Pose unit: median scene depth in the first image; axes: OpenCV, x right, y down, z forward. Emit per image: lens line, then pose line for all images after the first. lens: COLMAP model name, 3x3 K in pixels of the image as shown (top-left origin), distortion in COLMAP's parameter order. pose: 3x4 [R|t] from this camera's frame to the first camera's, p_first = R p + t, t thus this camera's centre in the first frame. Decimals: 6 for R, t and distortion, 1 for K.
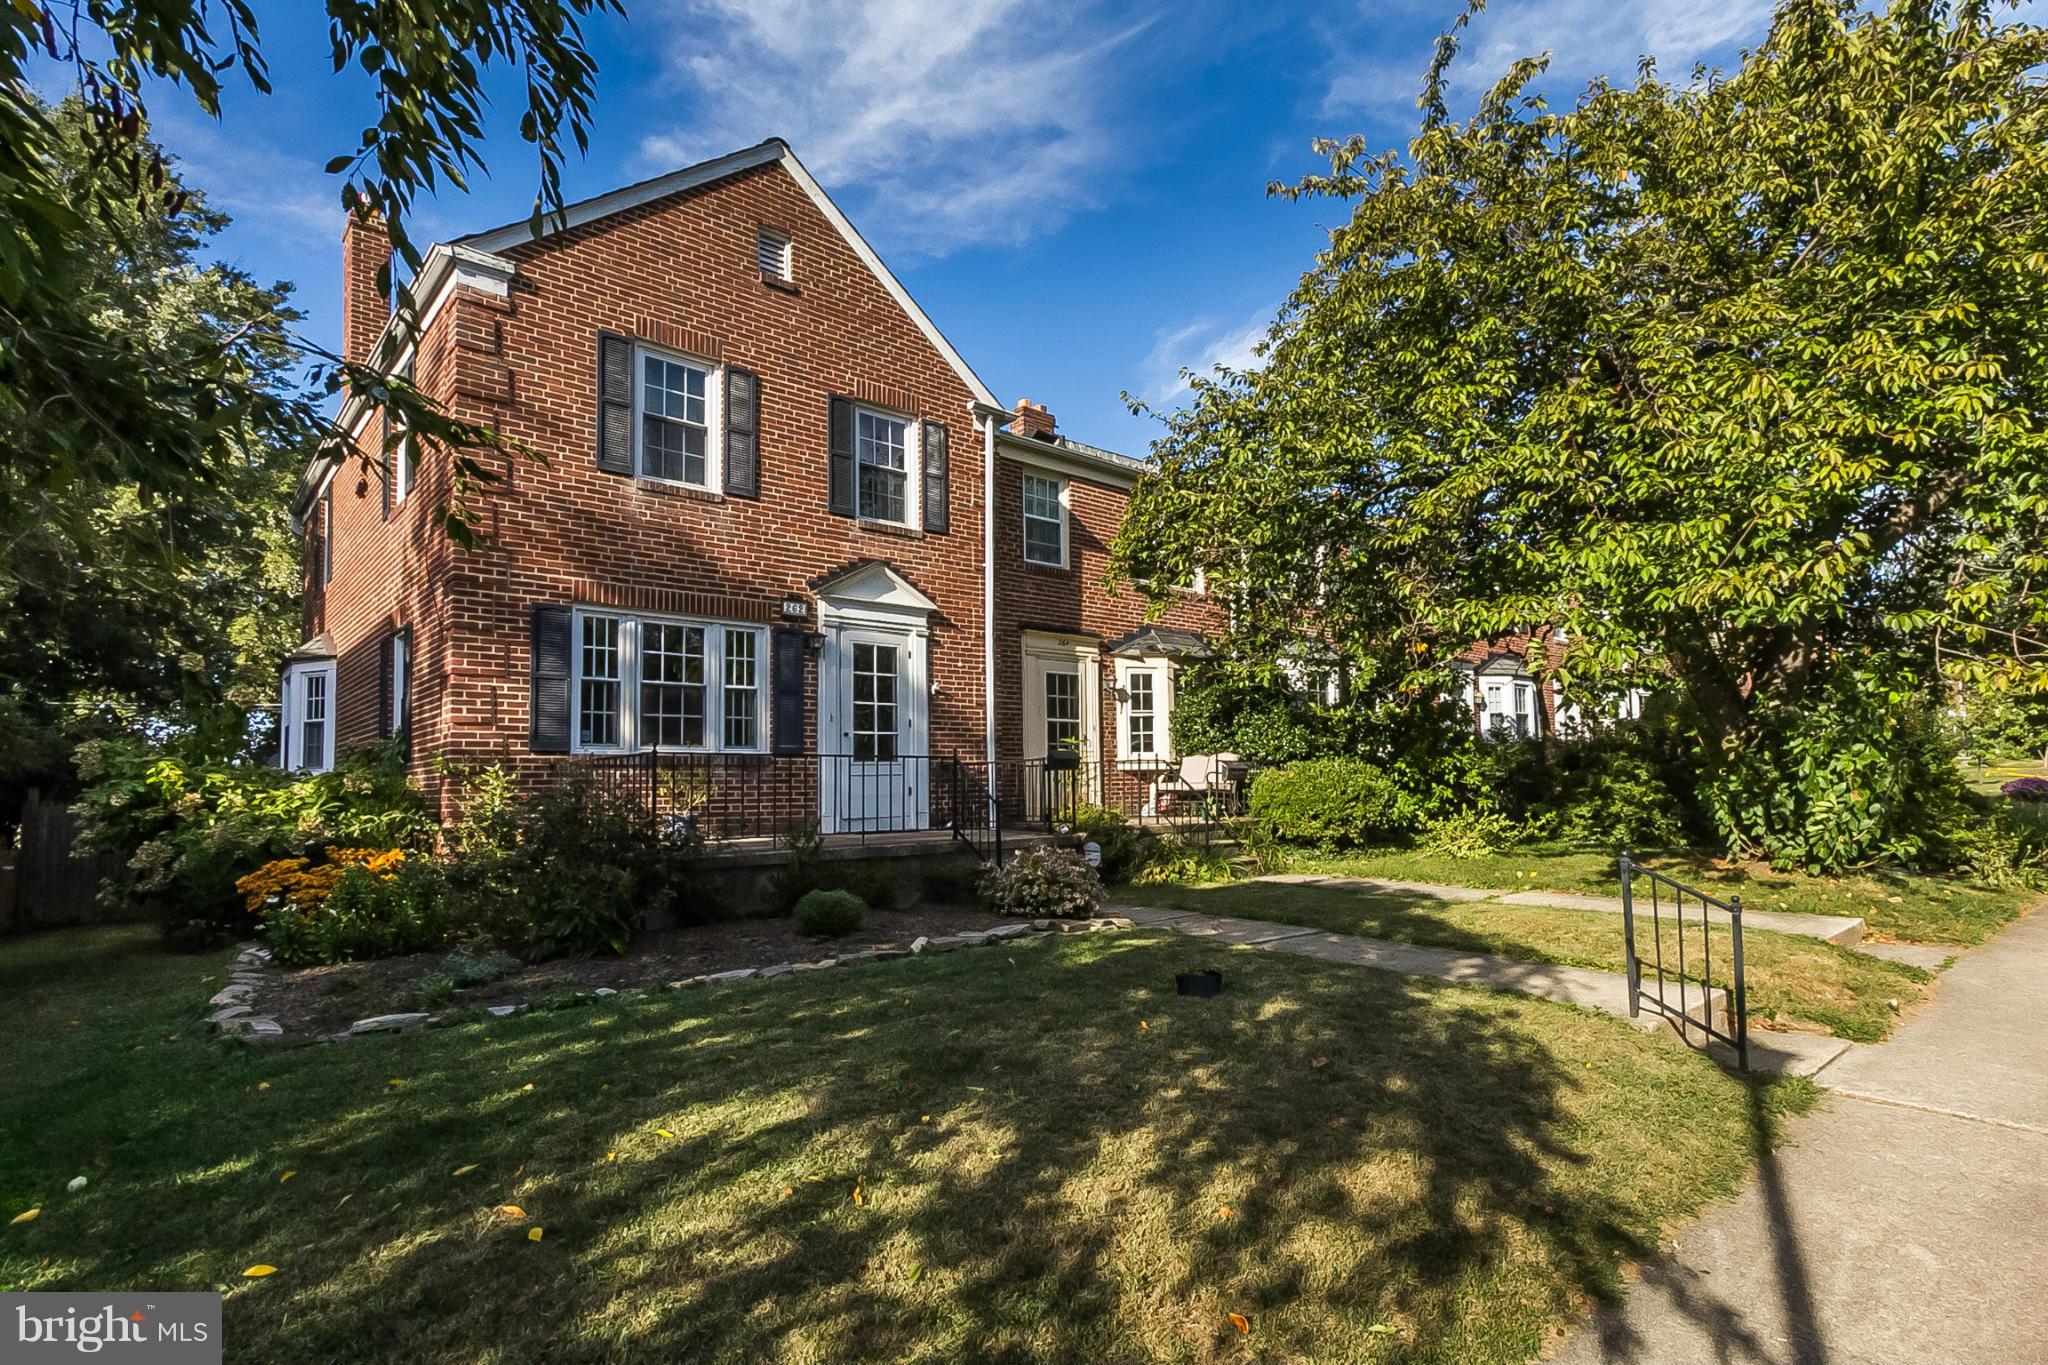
lens RADIAL K [[905.0, 0, 1018.1], [0, 905.0, 744.4], [0, 0, 1]] dist [0.001044, 0.000215]
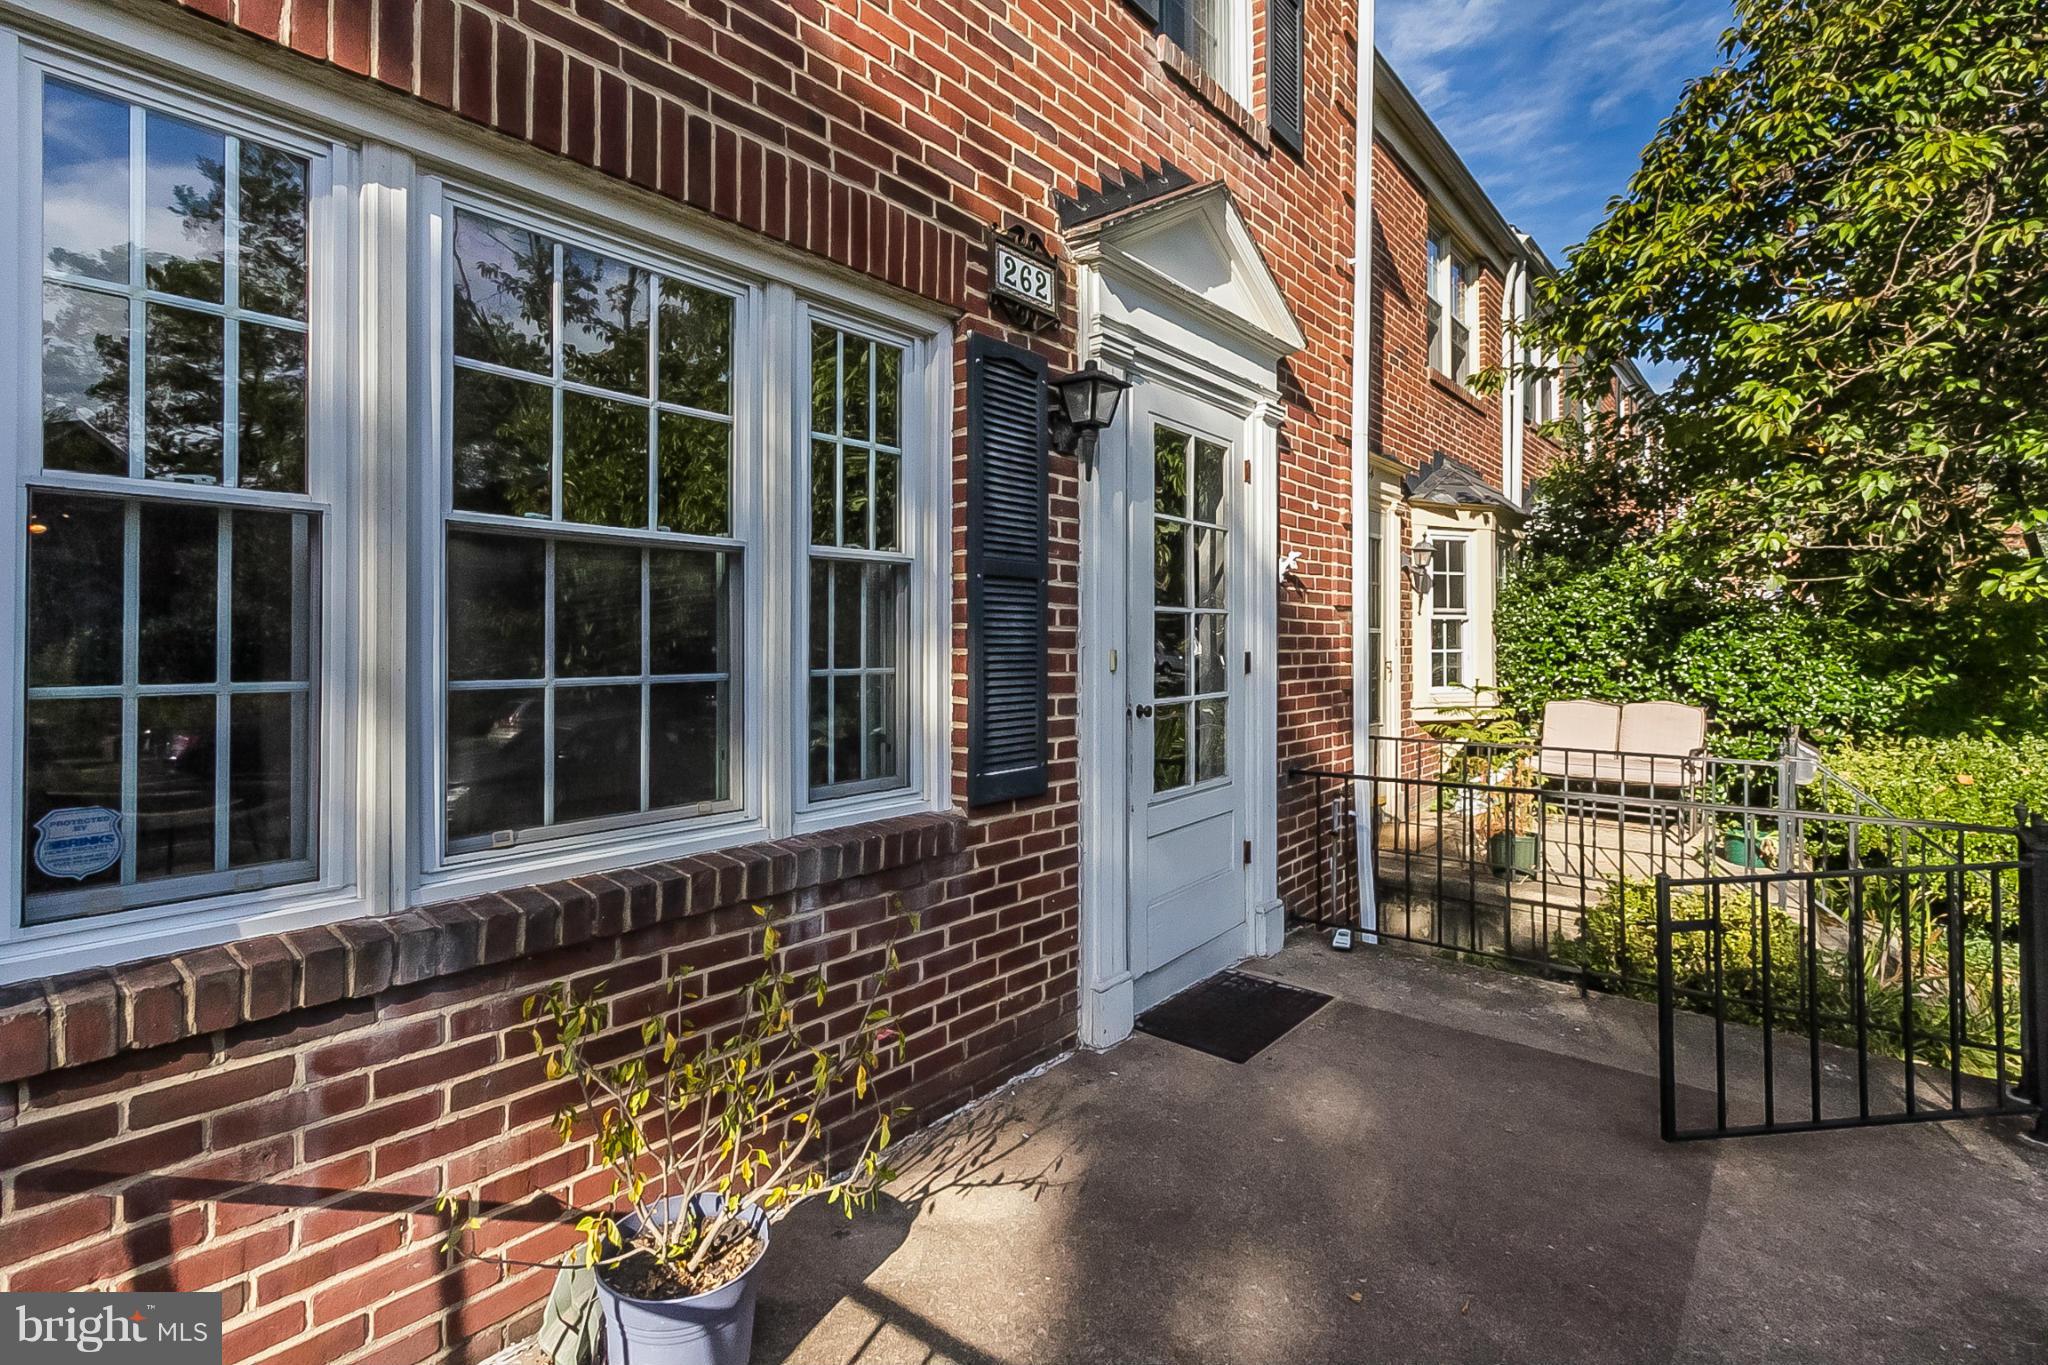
lens RADIAL K [[969.7, 0, 1025.4], [0, 969.7, 639.2], [0, 0, 1]] dist [-0.000406, -0.000368]
pose [[0.986227, 0.009292, 0.165137, -0.284158], [-0.013786, 0.999565, 0.026090, -0.043607], [-0.164823, -0.028008, 0.985925, 0.670603]]
